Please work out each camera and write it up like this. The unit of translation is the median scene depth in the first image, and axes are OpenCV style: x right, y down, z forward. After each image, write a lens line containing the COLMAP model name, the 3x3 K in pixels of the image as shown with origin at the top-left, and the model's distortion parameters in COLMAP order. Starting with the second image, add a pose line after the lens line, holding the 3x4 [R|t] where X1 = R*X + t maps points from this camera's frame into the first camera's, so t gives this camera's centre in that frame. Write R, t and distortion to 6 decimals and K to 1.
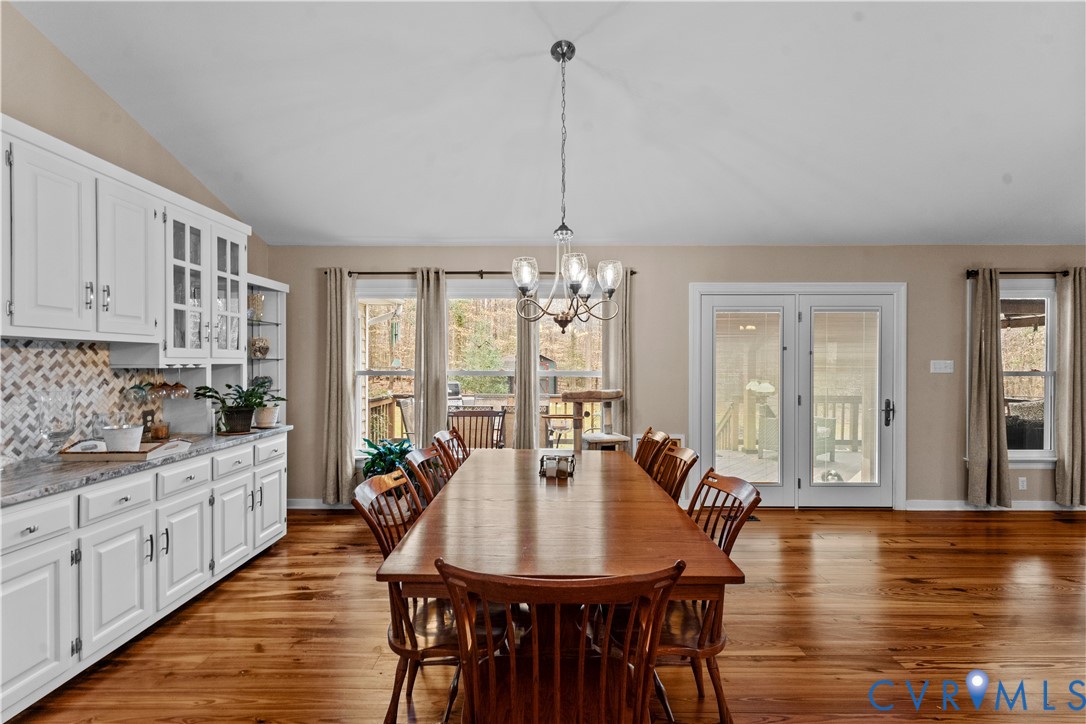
lens RADIAL K [[503.5, 0, 543.0], [0, 503.5, 362.0], [0, 0, 1]] dist [-0.000403, -0.000095]
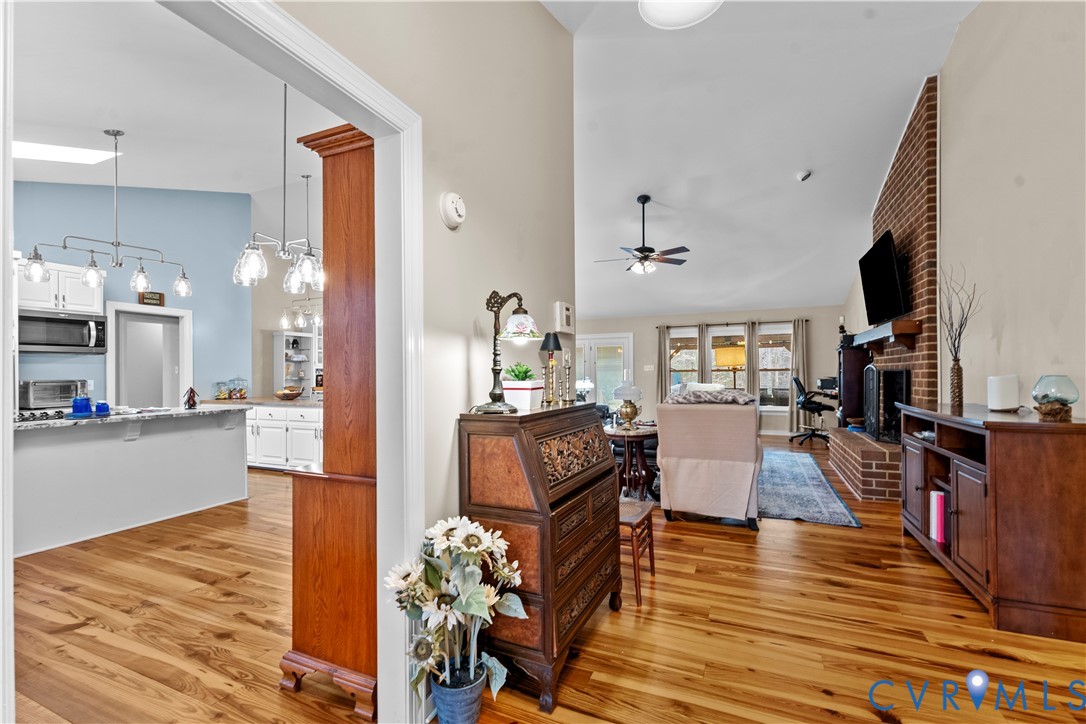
lens RADIAL K [[477.0, 0, 543.0], [0, 477.0, 373.5], [0, 0, 1]] dist [-0.002588, -0.000336]
pose [[0.917315, -0.006862, -0.398102, 1.223793], [0.007153, 0.999974, -0.000753, 0.032814], [0.398097, -0.002157, 0.917341, -1.216077]]
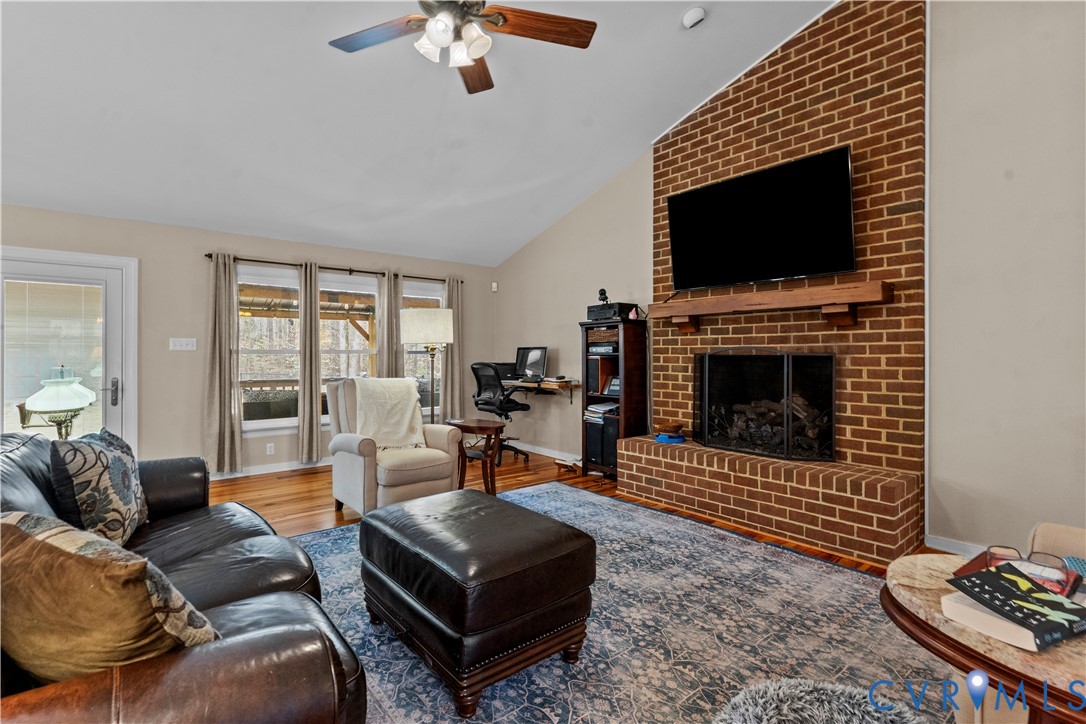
lens RADIAL K [[505.8, 0, 541.6], [0, 505.8, 355.1], [0, 0, 1]] dist [-0.000454, -0.000298]
pose [[0.768782, -0.000638, 0.639511, 0.697107], [0.000517, 1.000000, 0.000376, 0.031019], [-0.639511, 0.000042, 0.768782, -0.263761]]
